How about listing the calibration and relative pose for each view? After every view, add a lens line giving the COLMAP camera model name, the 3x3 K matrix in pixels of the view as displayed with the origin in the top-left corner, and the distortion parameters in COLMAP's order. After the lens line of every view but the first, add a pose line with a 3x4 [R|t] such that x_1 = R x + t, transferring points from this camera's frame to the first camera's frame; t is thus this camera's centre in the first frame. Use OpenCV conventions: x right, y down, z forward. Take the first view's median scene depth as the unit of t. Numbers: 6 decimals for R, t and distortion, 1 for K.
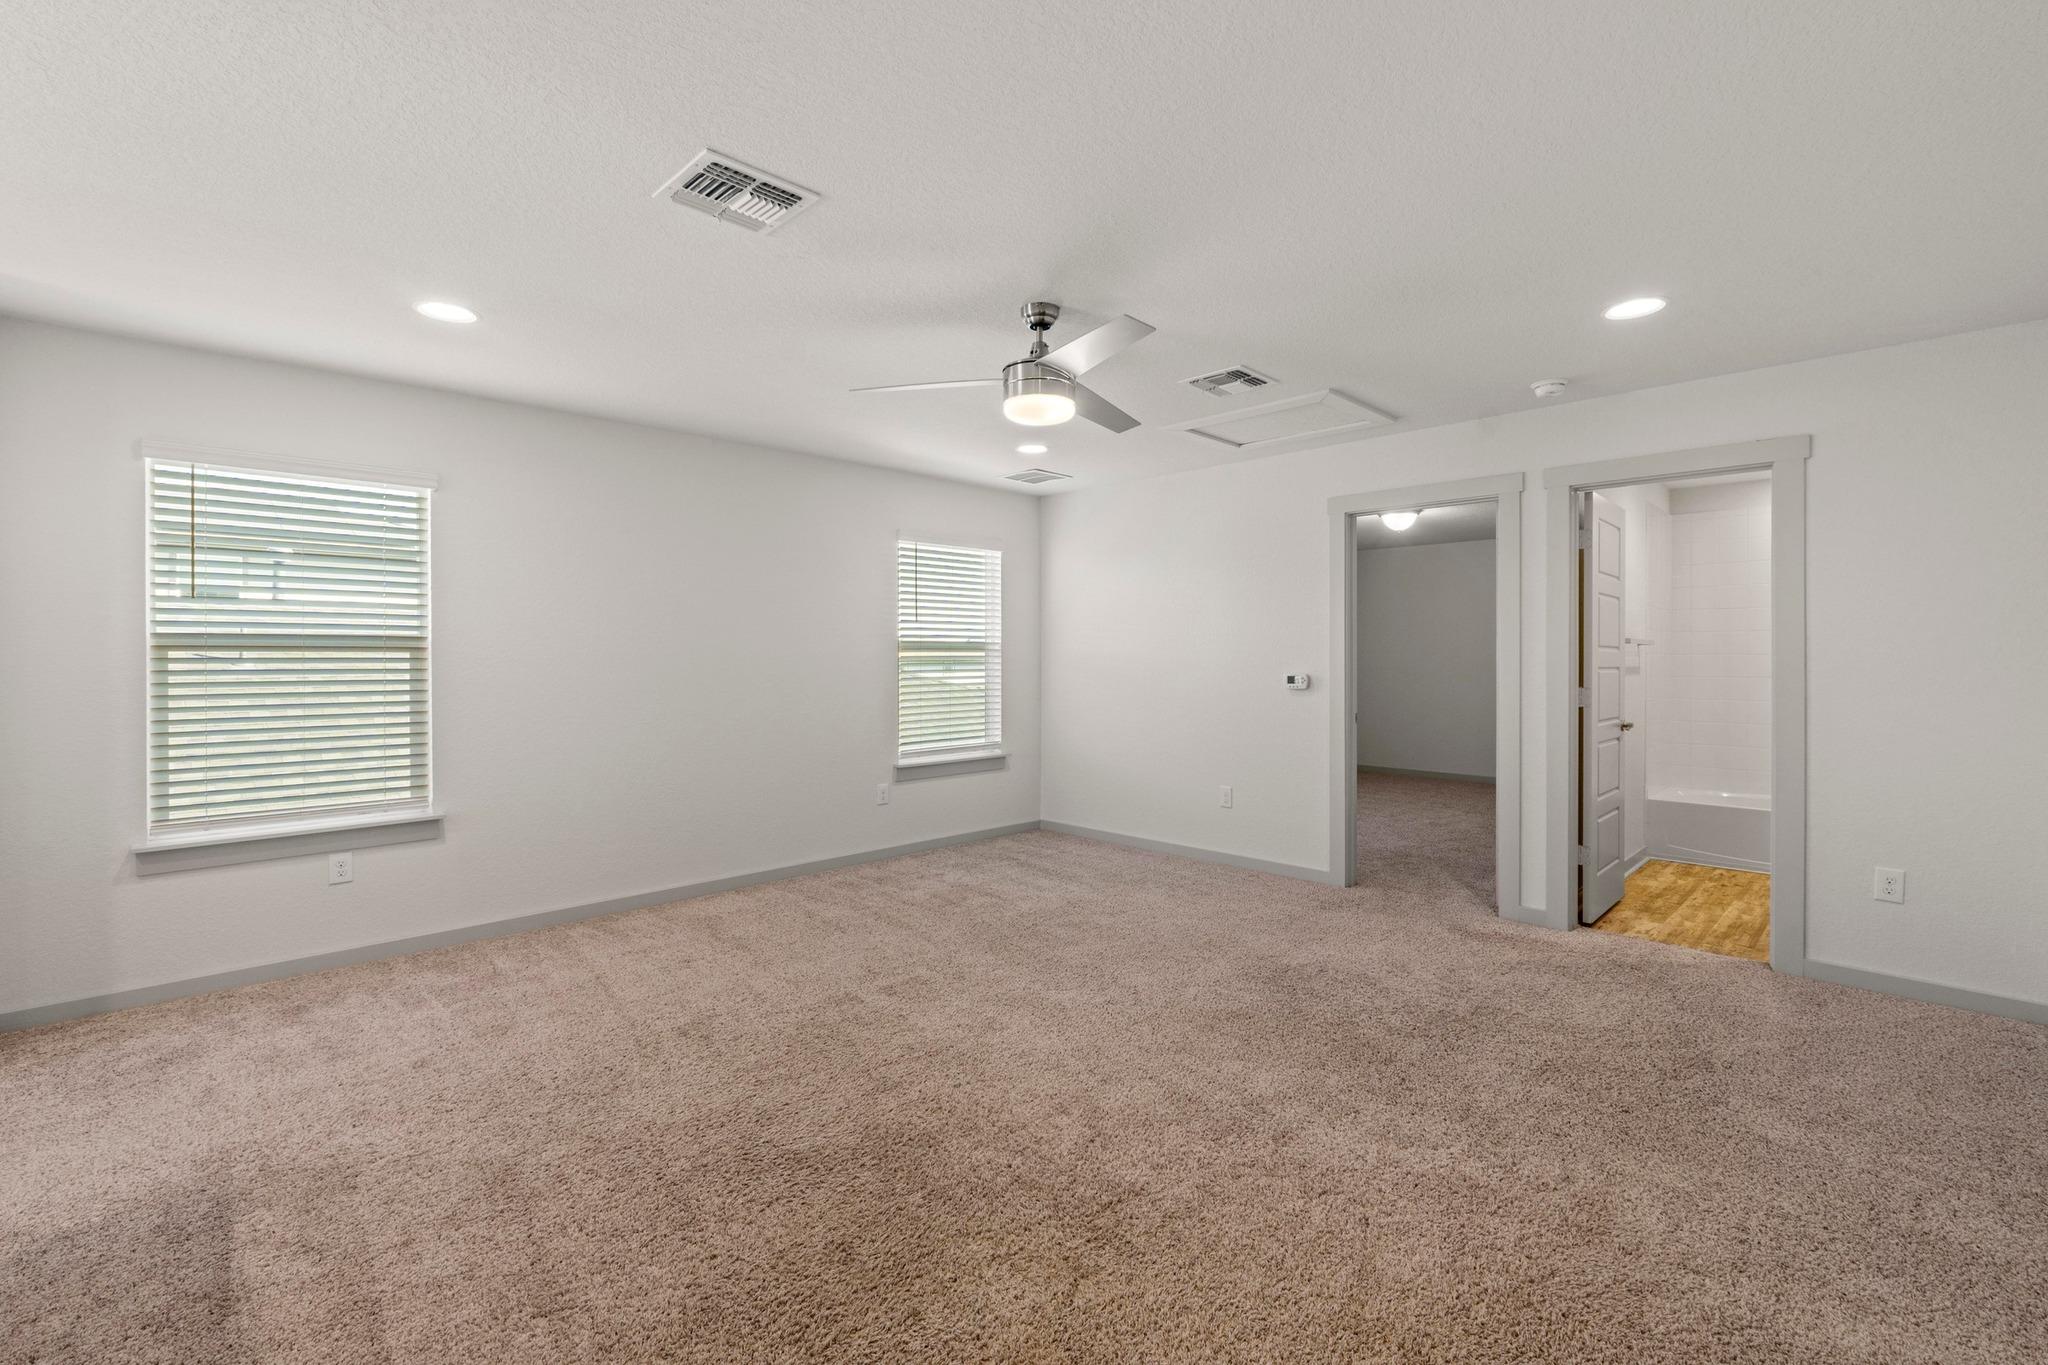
lens RADIAL K [[869.5, 0, 1021.0], [0, 869.5, 664.7], [0, 0, 1]] dist [-0.004278, -0.000139]
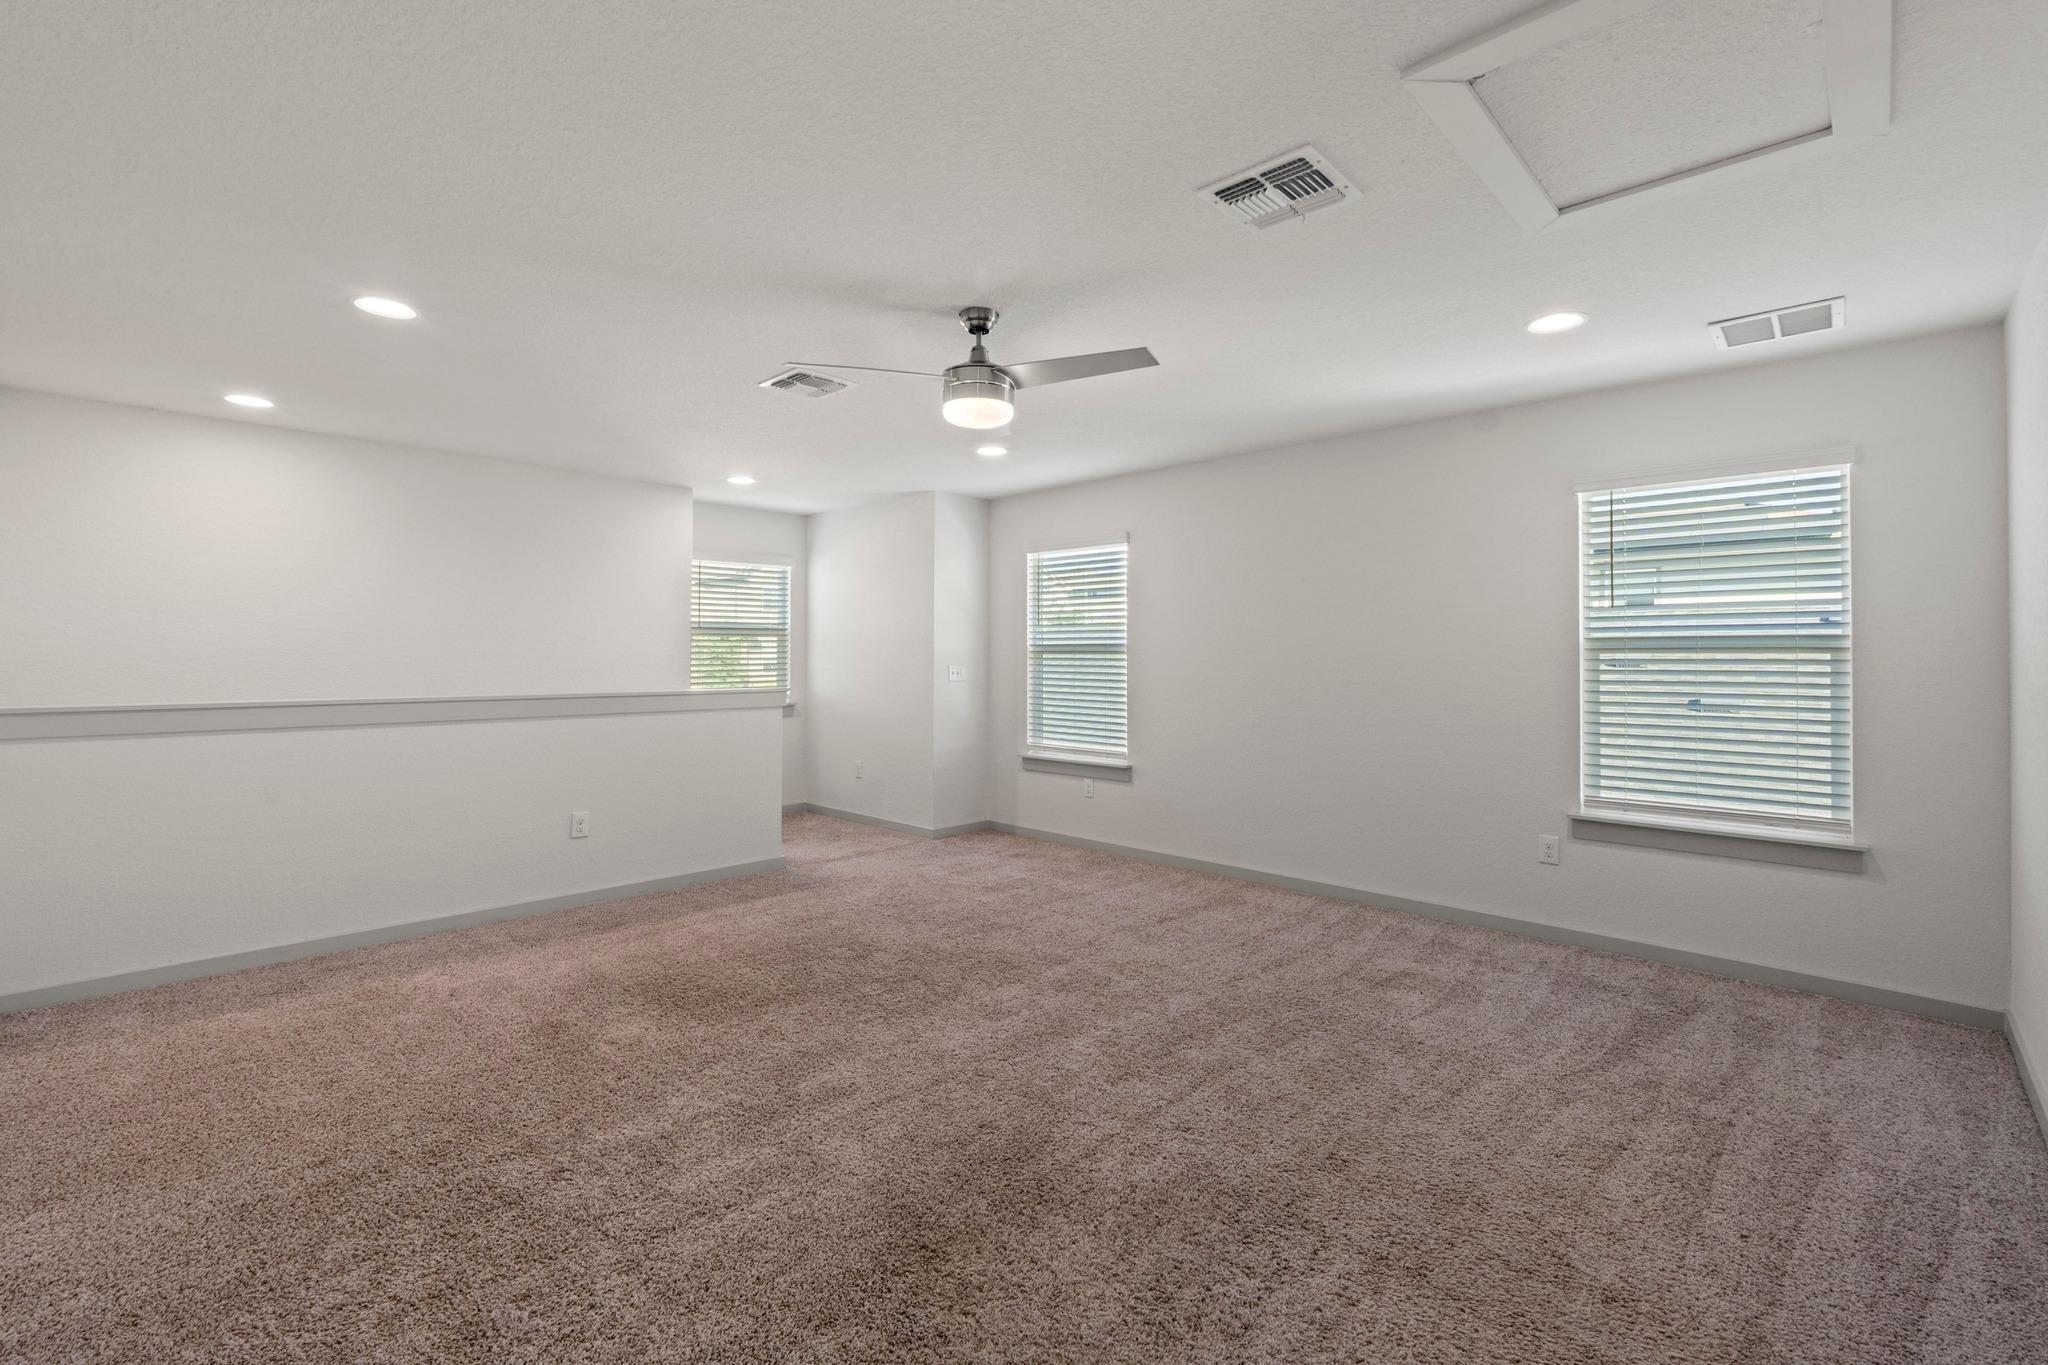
lens RADIAL K [[869.5, 0, 1021.0], [0, 869.5, 664.7], [0, 0, 1]] dist [-0.004278, -0.000139]
pose [[0.040059, 0.010925, -0.999138, 0.537810], [-0.012265, 0.999870, 0.010442, -0.006911], [0.999122, 0.011836, 0.040188, 0.526775]]
